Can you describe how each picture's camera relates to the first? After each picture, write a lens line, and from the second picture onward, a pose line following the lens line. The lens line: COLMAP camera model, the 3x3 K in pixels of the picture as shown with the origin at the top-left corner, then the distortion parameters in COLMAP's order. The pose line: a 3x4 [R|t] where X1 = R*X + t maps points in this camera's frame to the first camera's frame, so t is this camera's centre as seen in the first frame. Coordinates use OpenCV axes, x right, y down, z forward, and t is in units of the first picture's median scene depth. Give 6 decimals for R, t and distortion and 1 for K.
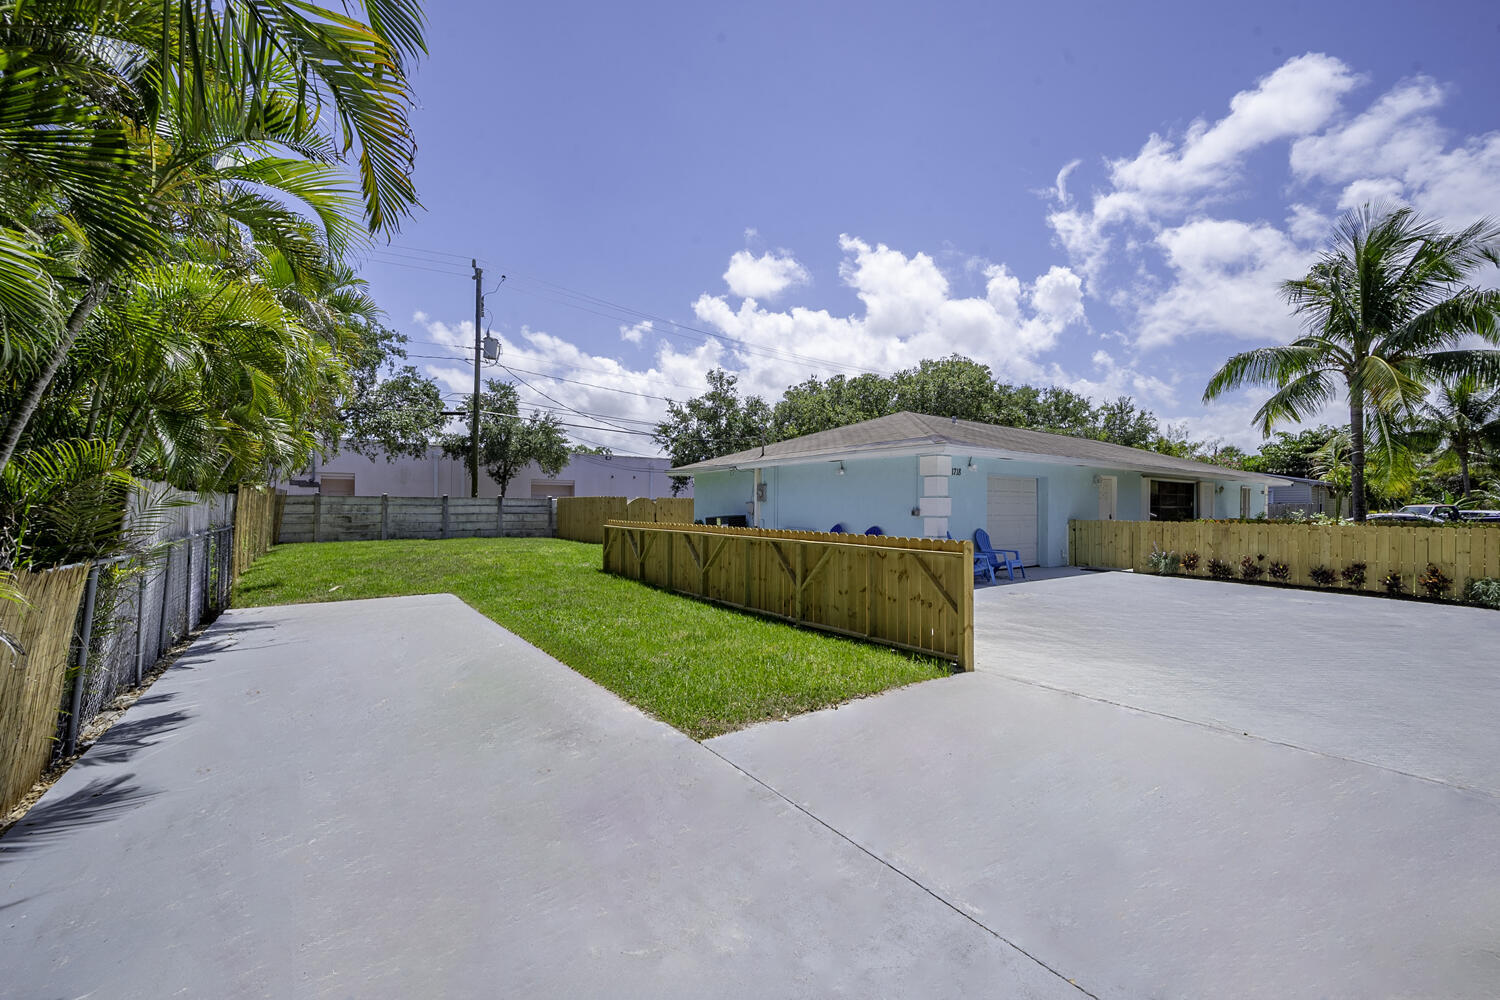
lens RADIAL K [[588.3, 0, 748.5], [0, 588.3, 512.0], [0, 0, 1]] dist [-0.001422, -0.000279]
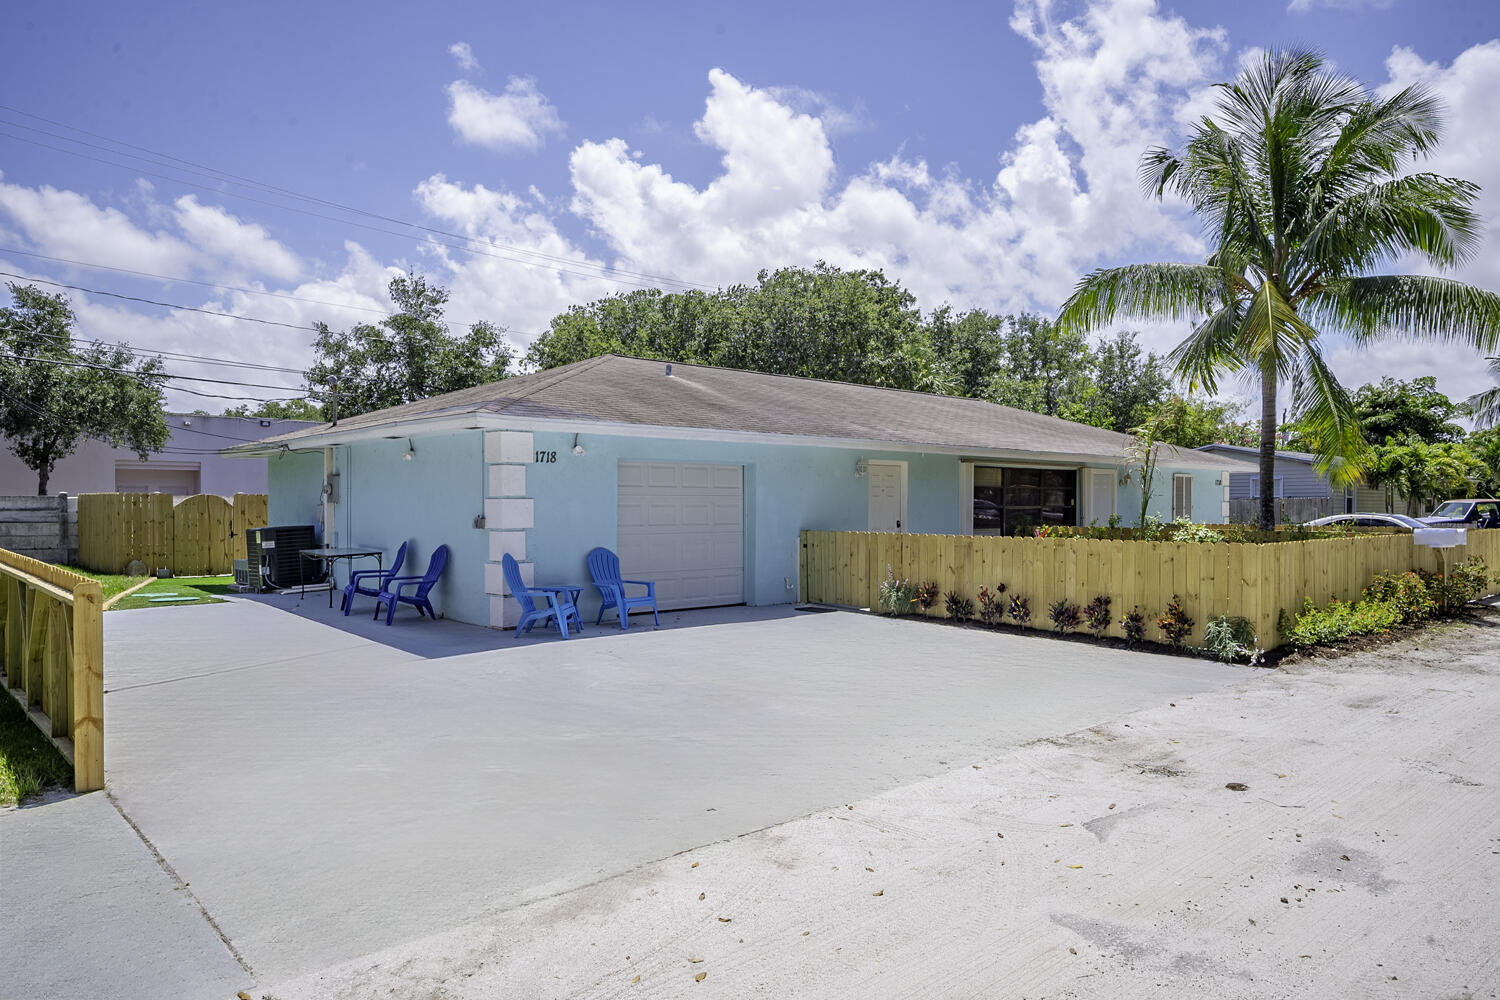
lens RADIAL K [[976.4, 0, 750.0], [0, 976.4, 500.0], [0, 0, 1]] dist [0.004710, 0.000659]
pose [[0.993064, -0.004193, 0.117501, 0.237808], [0.005440, 0.999932, -0.010292, -0.005972], [-0.117450, 0.010859, 0.993019, -0.027695]]
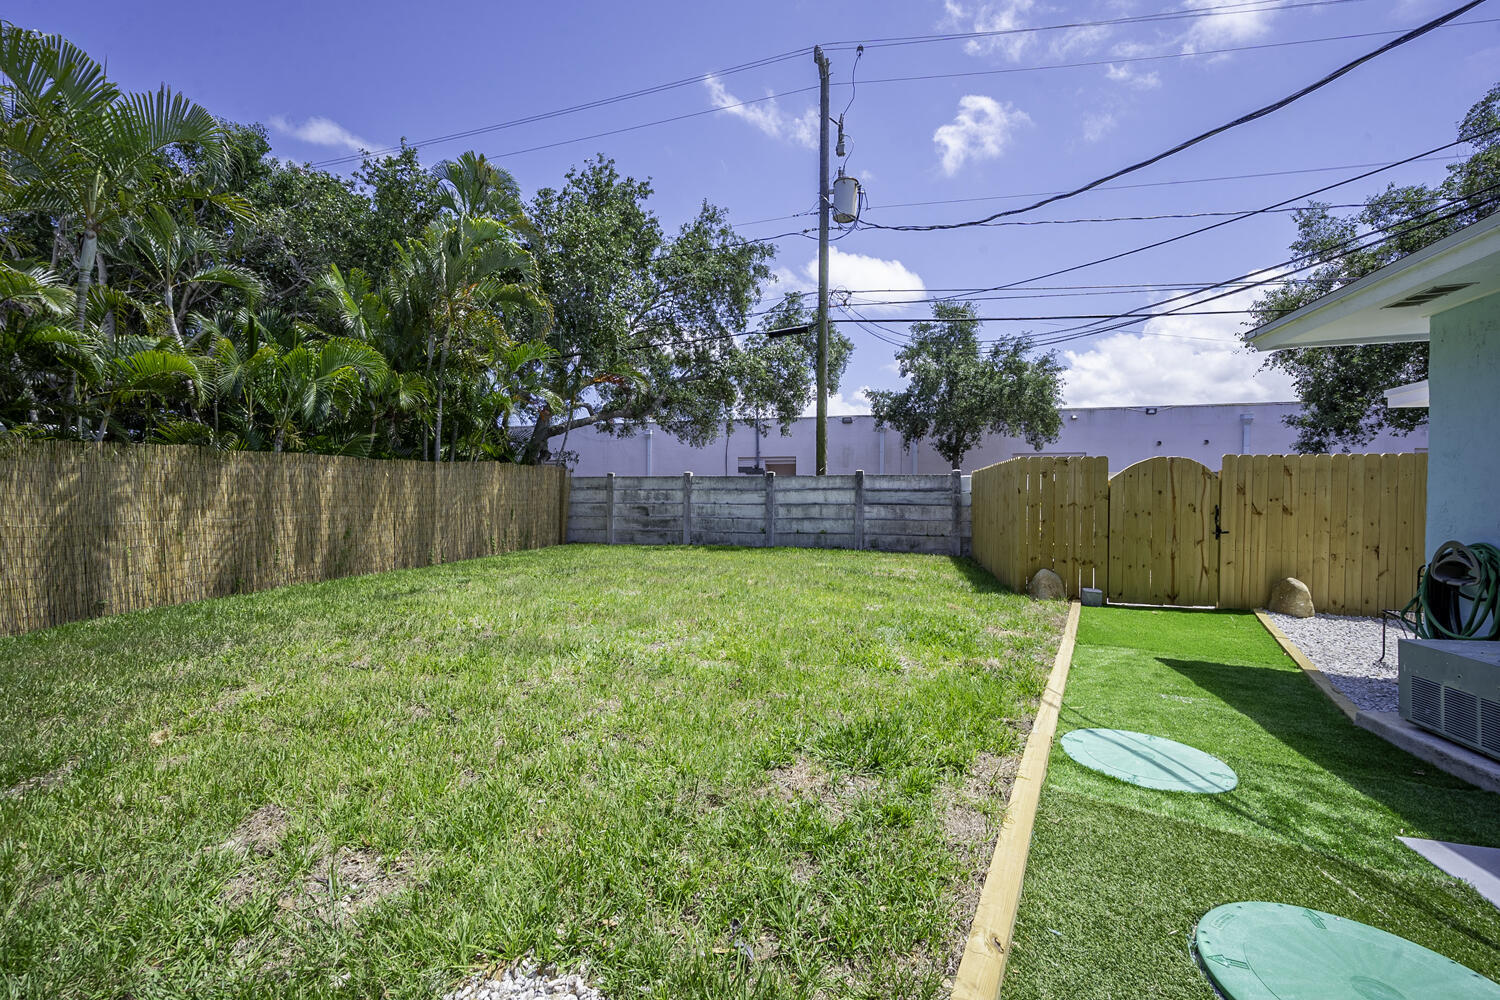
lens RADIAL K [[595.4, 0, 726.7], [0, 595.4, 498.7], [0, 0, 1]] dist [-0.000010, 0.000042]
pose [[0.617566, -0.001535, -0.786518, -0.078212], [-0.005137, 0.999969, -0.005985, 0.001450], [0.786502, 0.007736, 0.617539, 0.611800]]
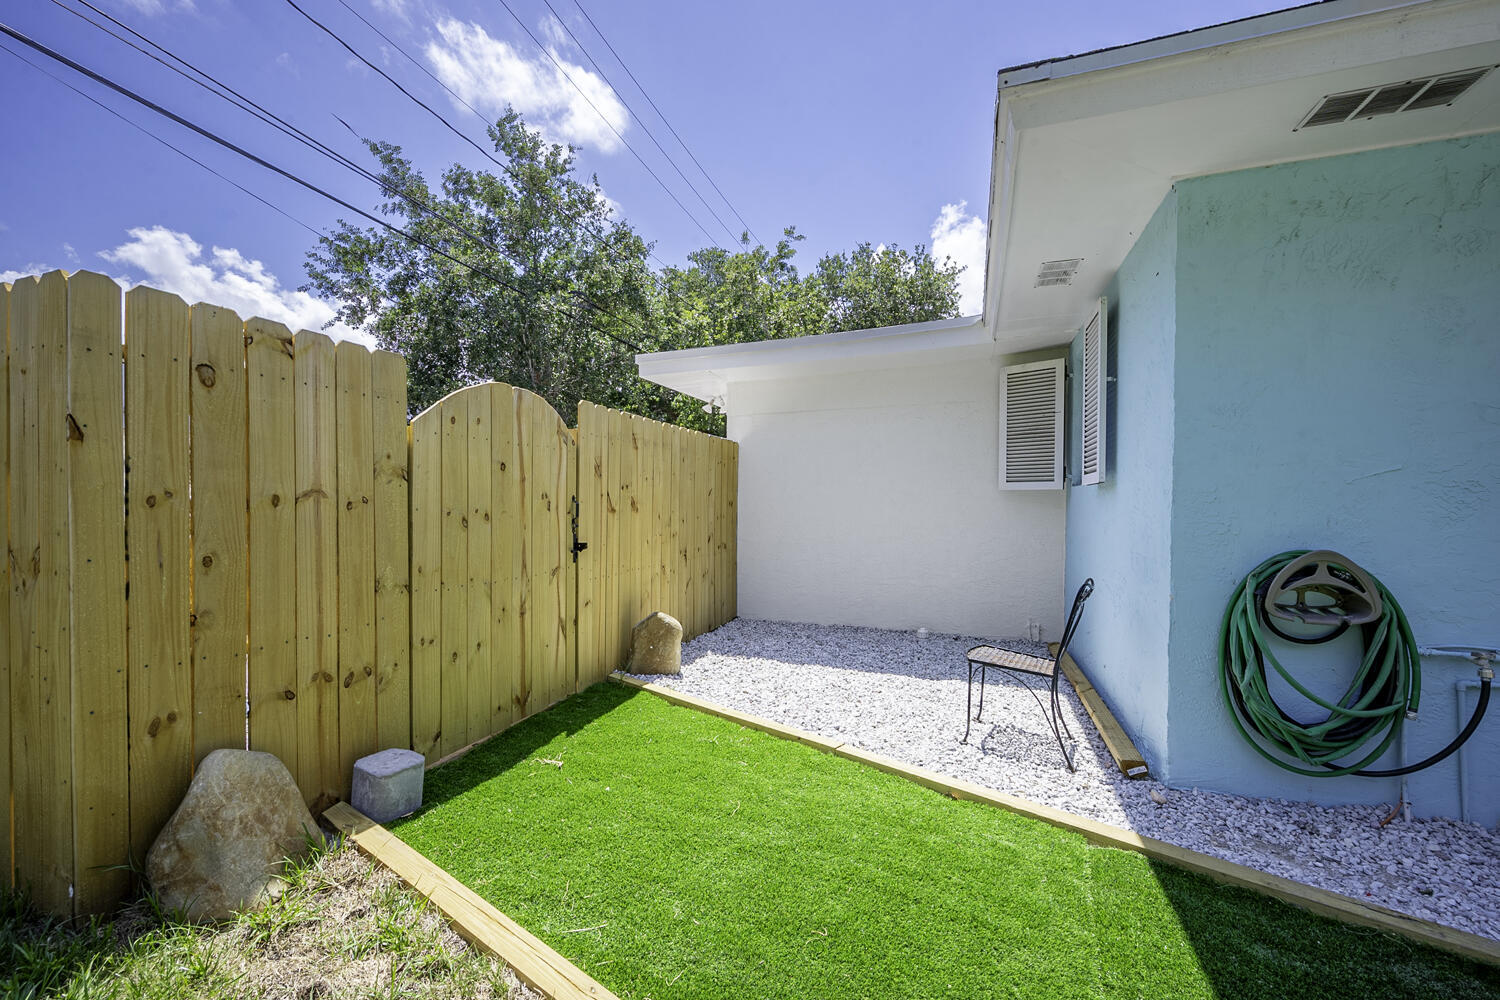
lens RADIAL K [[588.3, 0, 748.5], [0, 588.3, 512.0], [0, 0, 1]] dist [-0.001422, -0.000279]
pose [[0.820152, -0.012872, 0.572001, -0.221345], [0.002165, 0.999810, 0.019396, 0.002968], [-0.572142, -0.014669, 0.820024, 0.854776]]
